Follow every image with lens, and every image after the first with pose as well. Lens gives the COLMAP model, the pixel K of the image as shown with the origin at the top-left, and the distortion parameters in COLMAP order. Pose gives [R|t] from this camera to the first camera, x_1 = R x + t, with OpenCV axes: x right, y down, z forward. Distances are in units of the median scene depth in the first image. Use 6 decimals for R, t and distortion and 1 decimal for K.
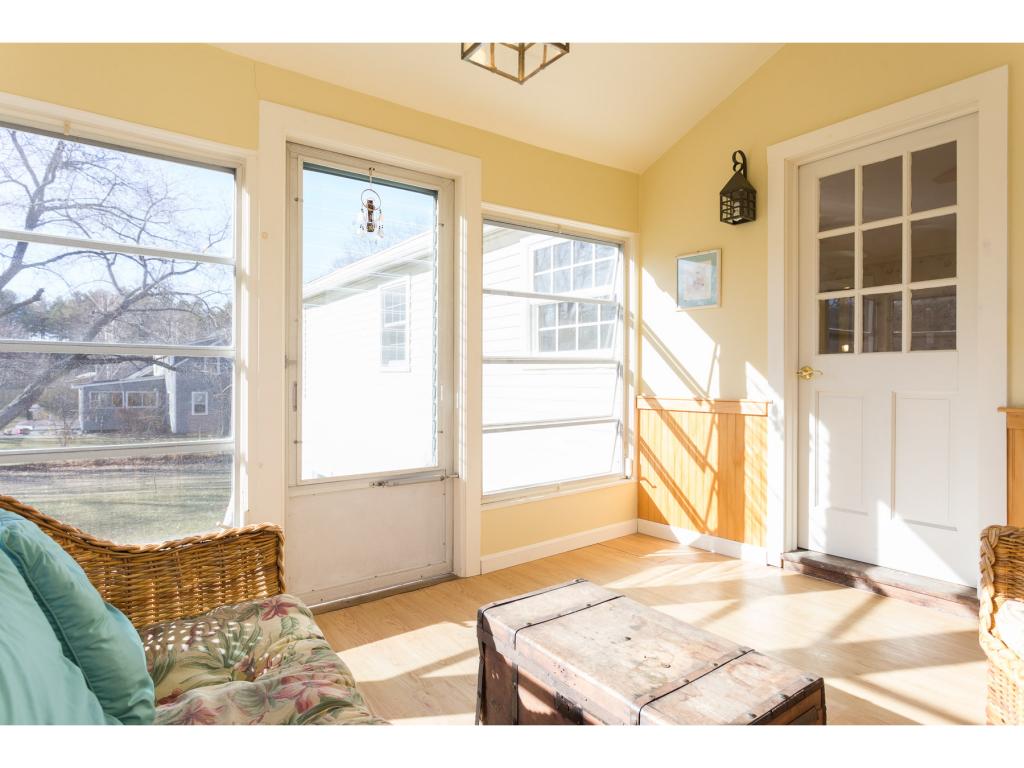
lens RADIAL K [[569.0, 0, 512.0], [0, 569.0, 384.0], [0, 0, 1]] dist [-0.001236, -0.000416]
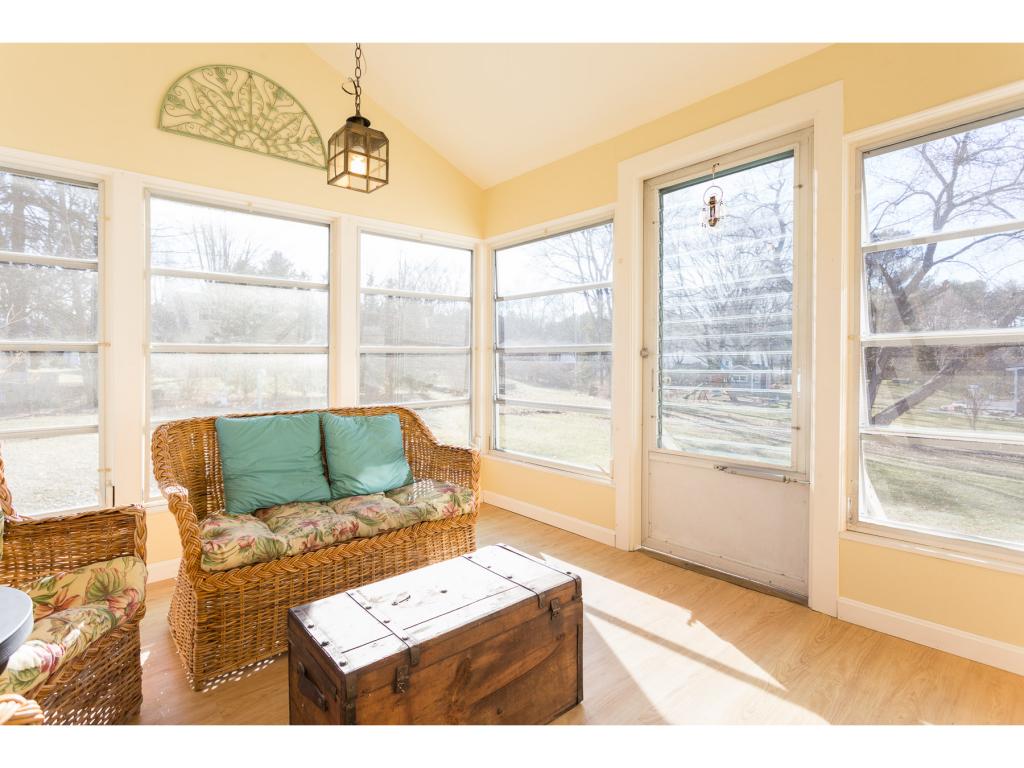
lens RADIAL K [[507.3, 0, 513.9], [0, 507.3, 373.1], [0, 0, 1]] dist [0.000386, 0.000520]
pose [[0.080689, 0.019104, -0.996556, 0.647284], [-0.004886, 0.999812, 0.018771, -0.012279], [0.996727, 0.003354, 0.080767, 0.547851]]
